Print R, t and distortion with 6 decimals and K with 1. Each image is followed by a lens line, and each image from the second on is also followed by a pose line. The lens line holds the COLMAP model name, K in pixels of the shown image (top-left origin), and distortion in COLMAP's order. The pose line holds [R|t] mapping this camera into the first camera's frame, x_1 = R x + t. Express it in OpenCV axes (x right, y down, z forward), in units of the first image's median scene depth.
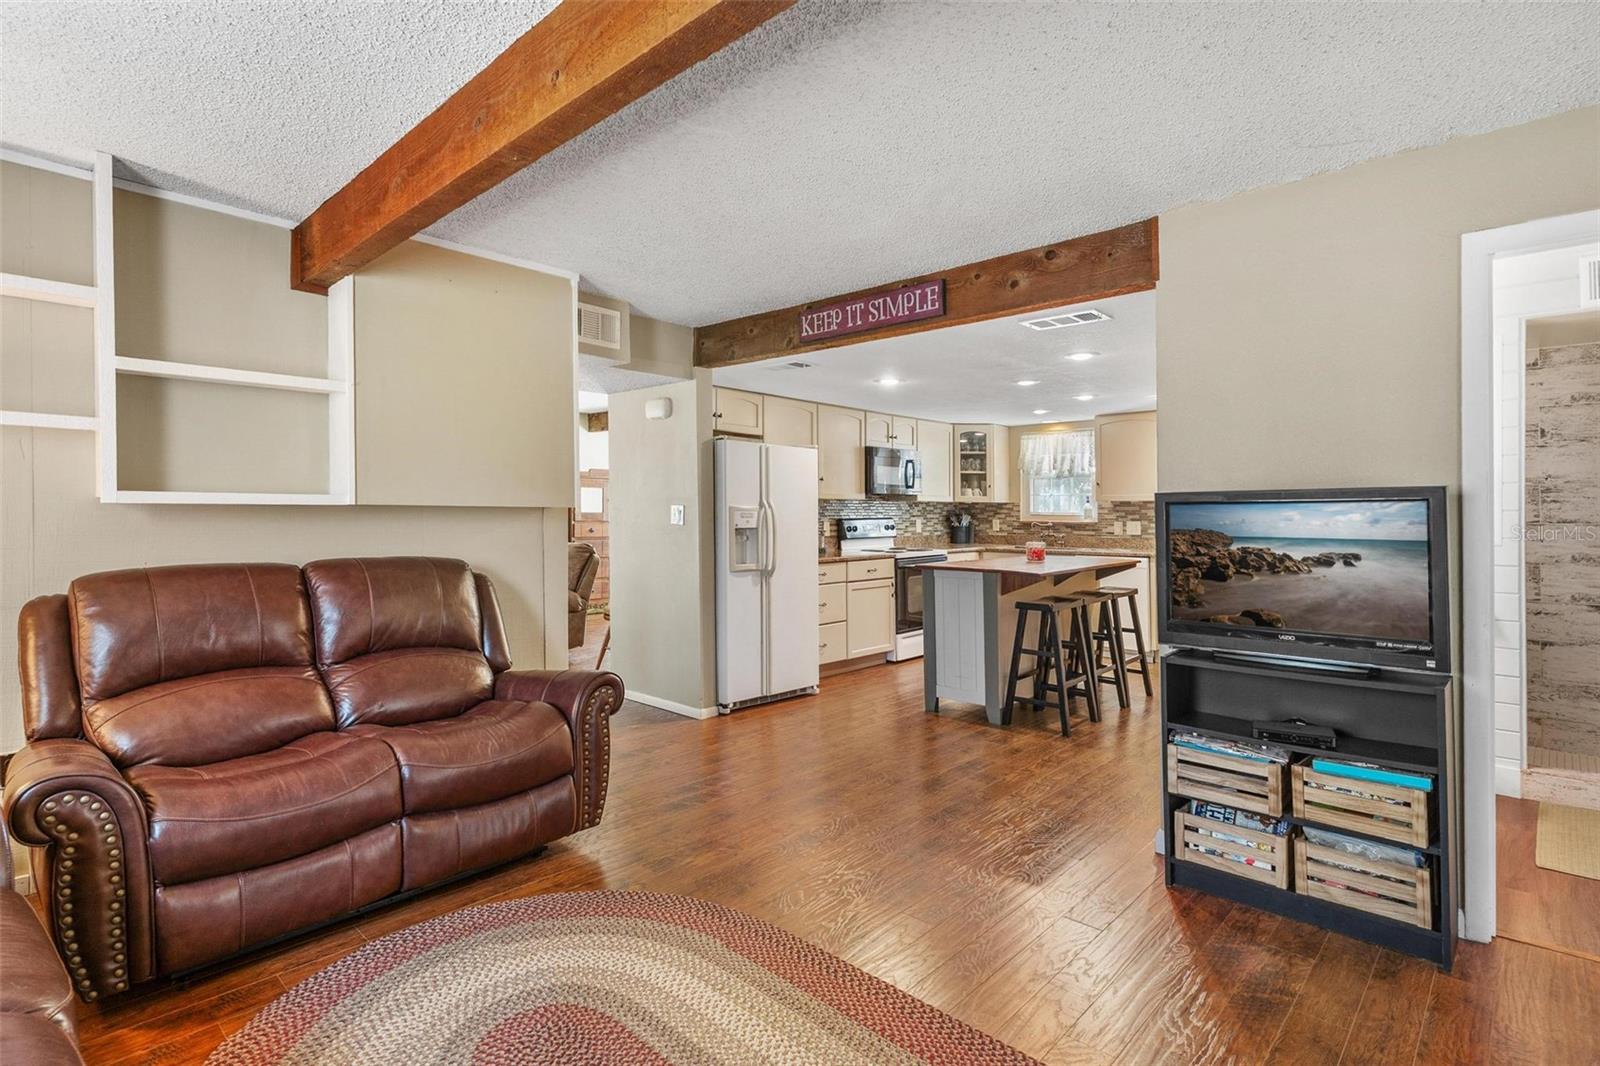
lens RADIAL K [[810.9, 0, 795.6], [0, 810.9, 440.6], [0, 0, 1]] dist [-0.003395, -0.000962]
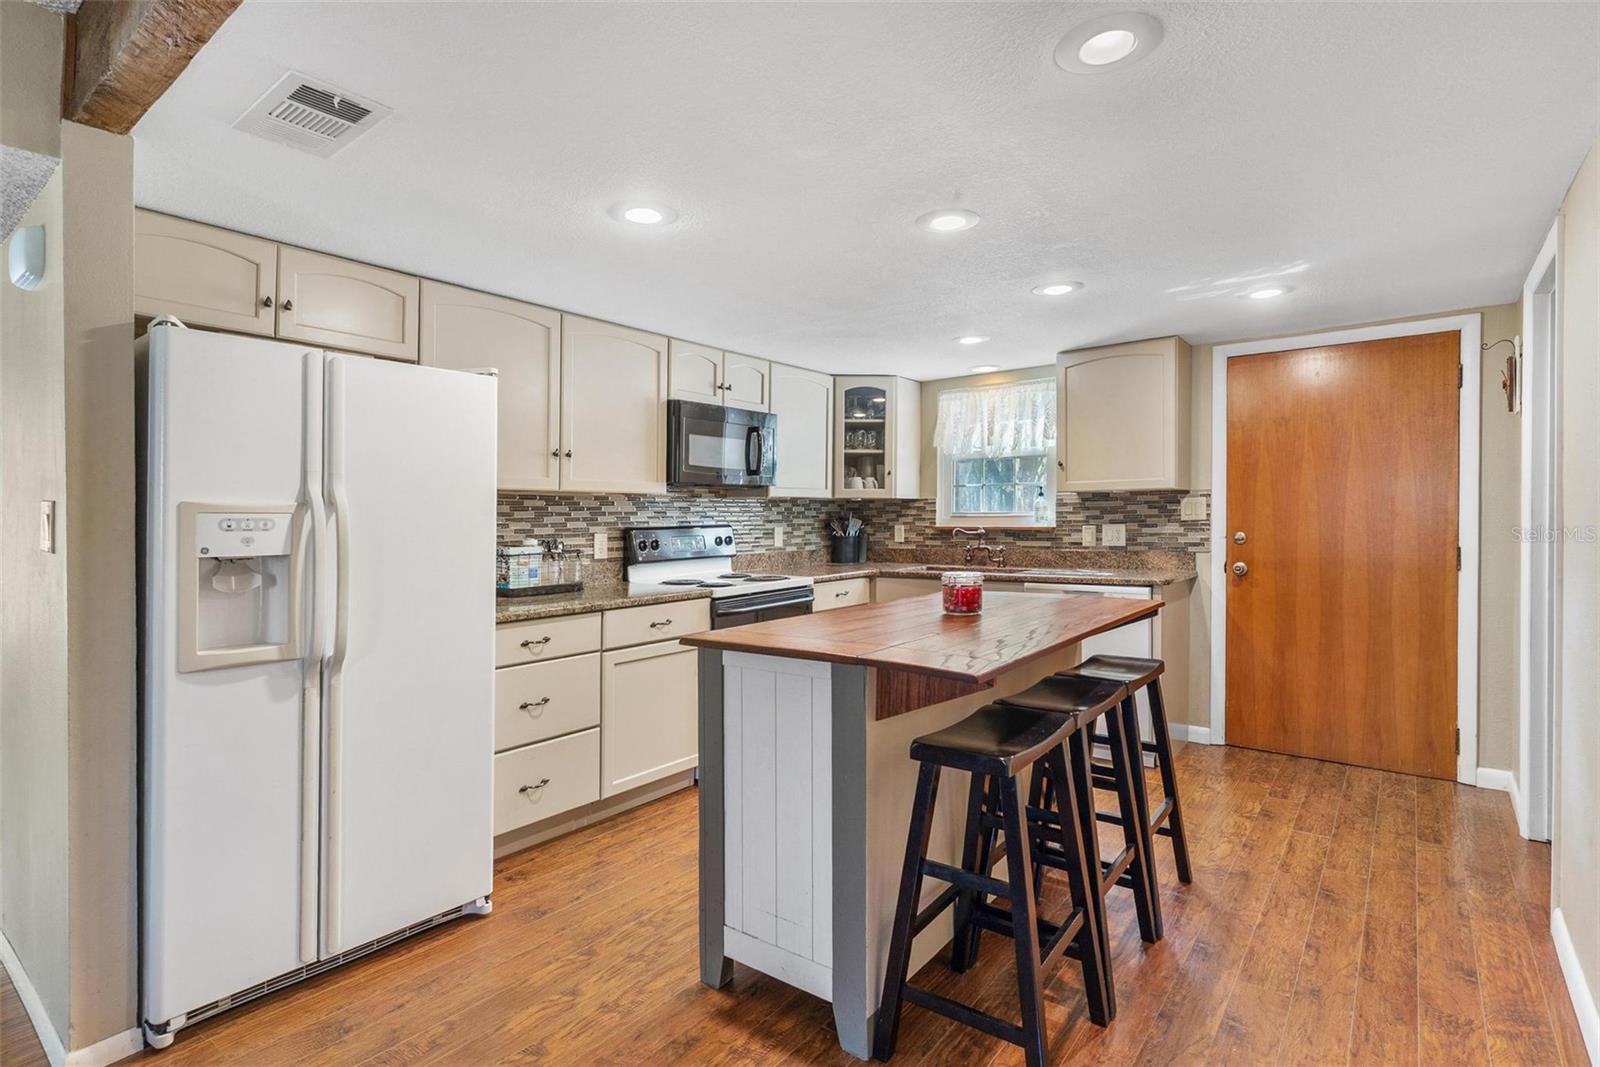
lens RADIAL K [[810.9, 0, 800.0], [0, 810.9, 533.5], [0, 0, 1]] dist [-0.003097, -0.000414]
pose [[0.995242, -0.016397, 0.096044, 0.115388], [0.006242, 0.994443, 0.105090, 0.038833], [-0.097233, -0.103991, 0.989814, 0.399284]]
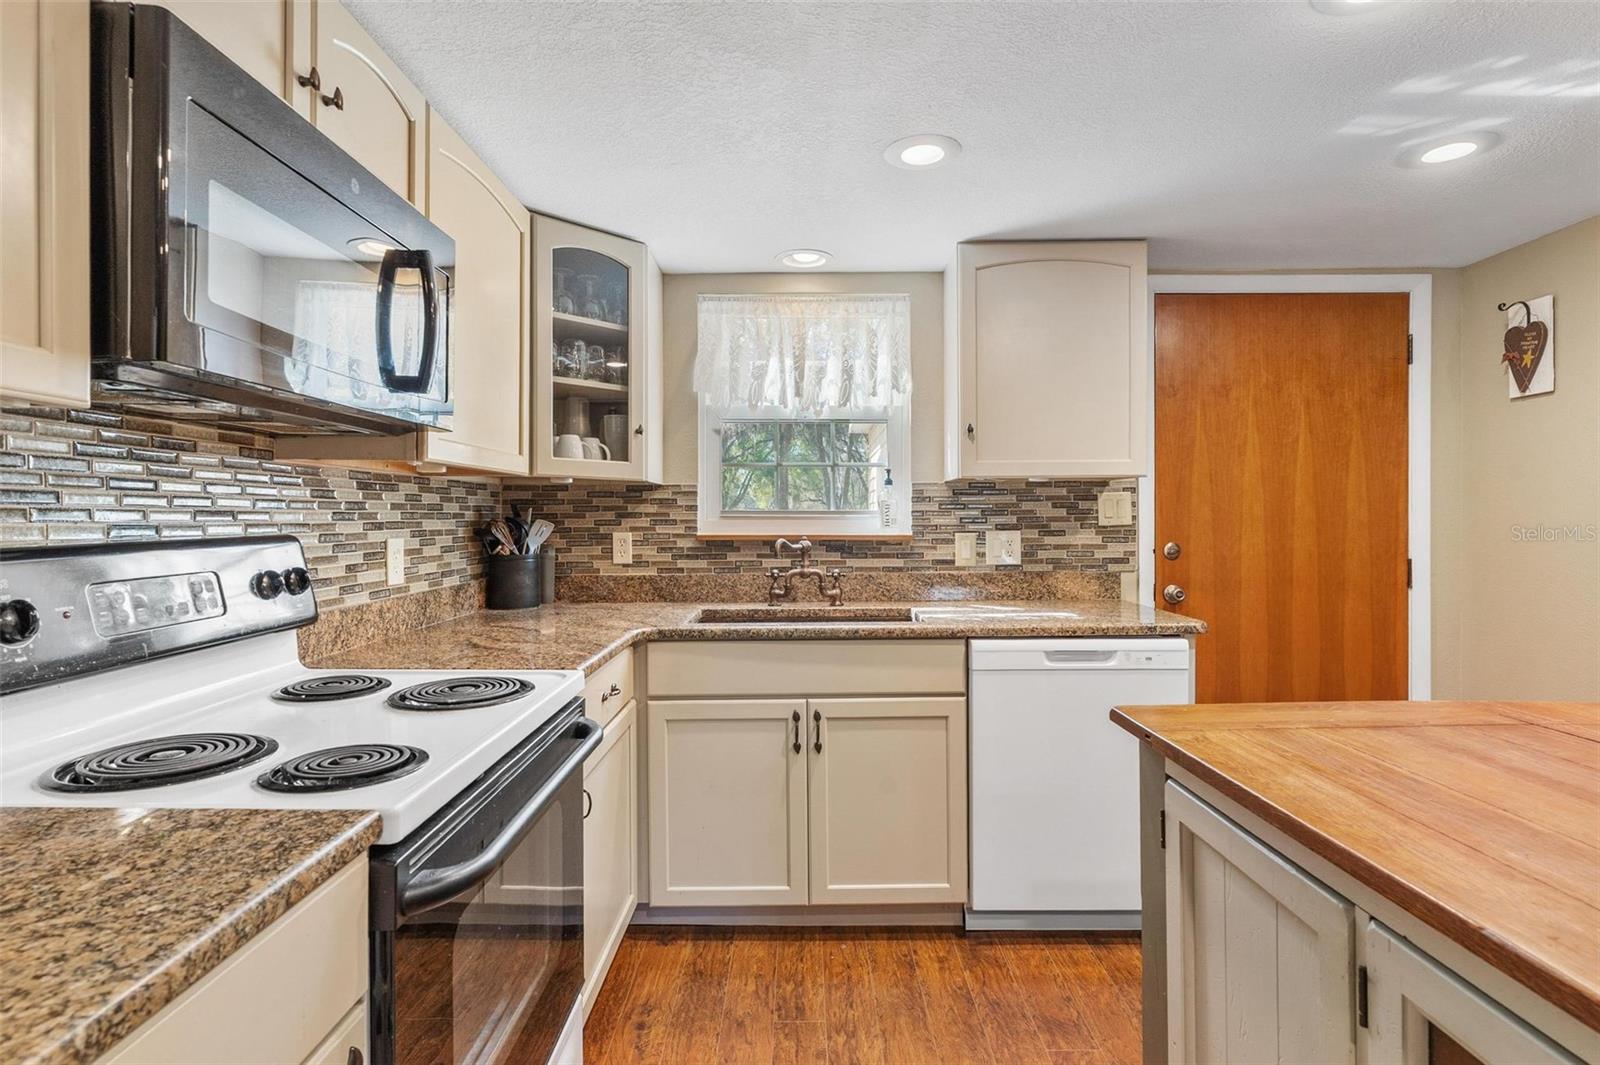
lens RADIAL K [[782.4, 0, 800.0], [0, 782.4, 532.5], [0, 0, 1]] dist [-0.000602, -0.000176]
pose [[0.730025, -0.019494, 0.683143, 0.077570], [-0.052955, 0.994974, 0.084982, 0.071083], [-0.681366, -0.098215, 0.725324, 0.772325]]
